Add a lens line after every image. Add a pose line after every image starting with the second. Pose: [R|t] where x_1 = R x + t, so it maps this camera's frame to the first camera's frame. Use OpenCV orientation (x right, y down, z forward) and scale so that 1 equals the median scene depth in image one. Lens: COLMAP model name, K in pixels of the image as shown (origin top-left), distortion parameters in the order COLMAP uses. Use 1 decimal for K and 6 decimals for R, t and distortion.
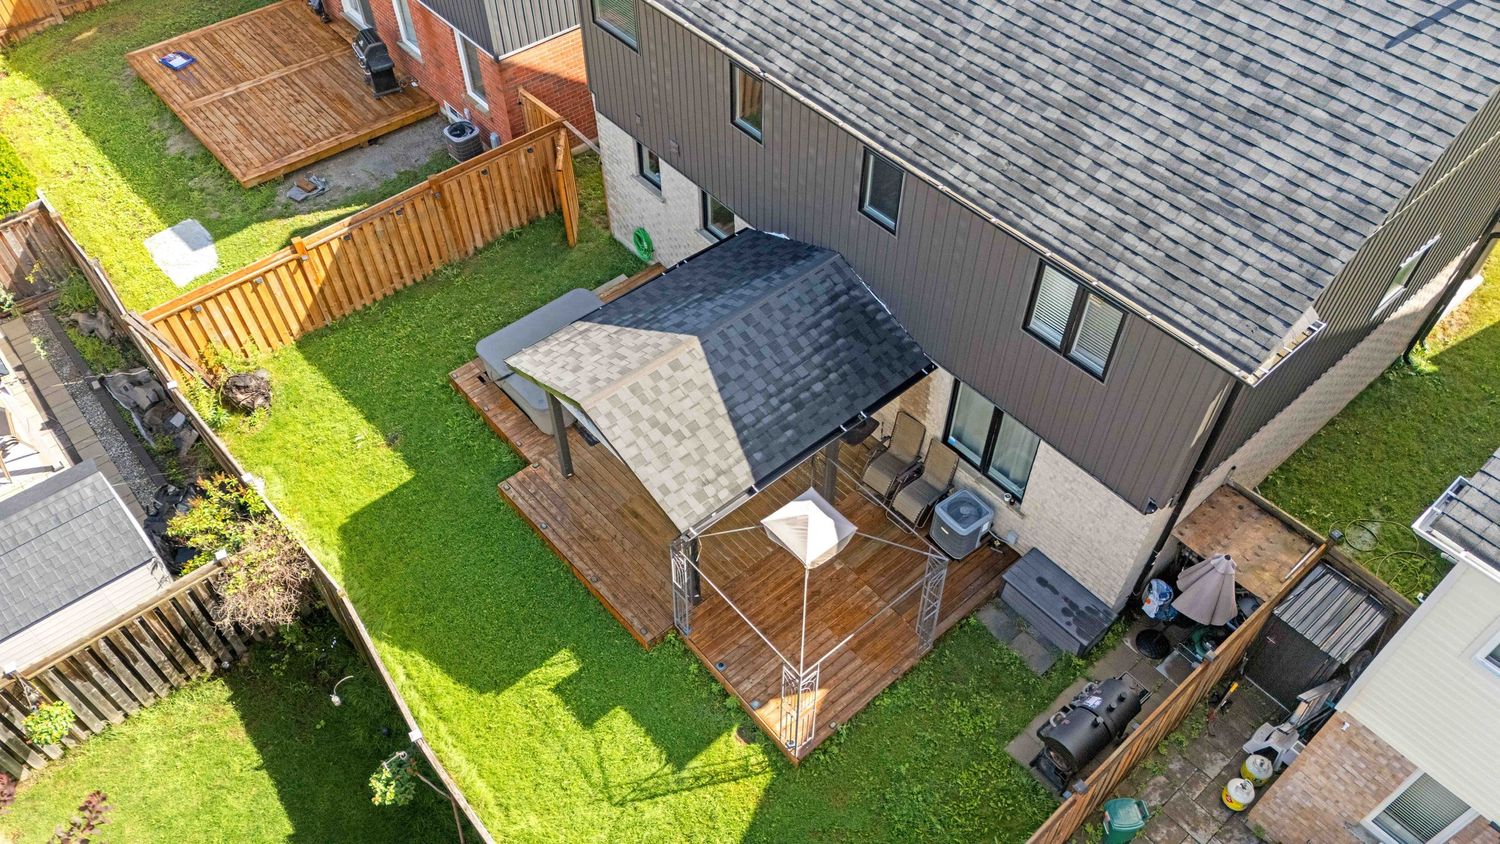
lens RADIAL K [[1101.6, 0, 750.3], [0, 1101.6, 428.3], [0, 0, 1]] dist [0.064113, -0.062269]
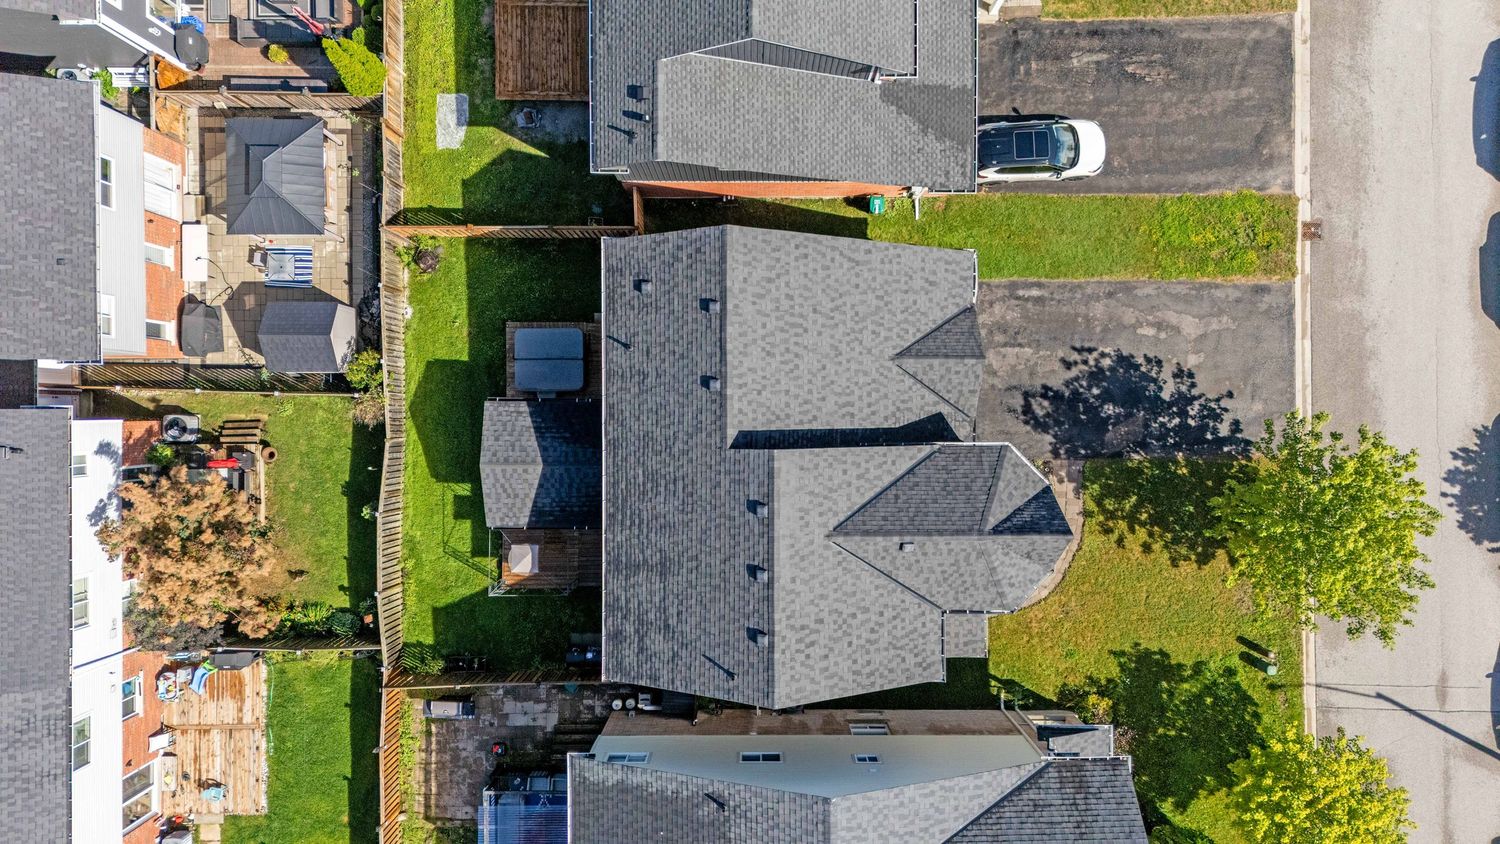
lens RADIAL K [[1101.6, 0, 749.8], [0, 1101.6, 422.1], [0, 0, 1]] dist [0.064113, -0.062269]
pose [[0.761060, 0.648682, 0.000081, 0.242089], [-0.487860, 0.572295, 0.659144, -2.021996], [0.427529, -0.501687, 0.752017, -0.543703]]
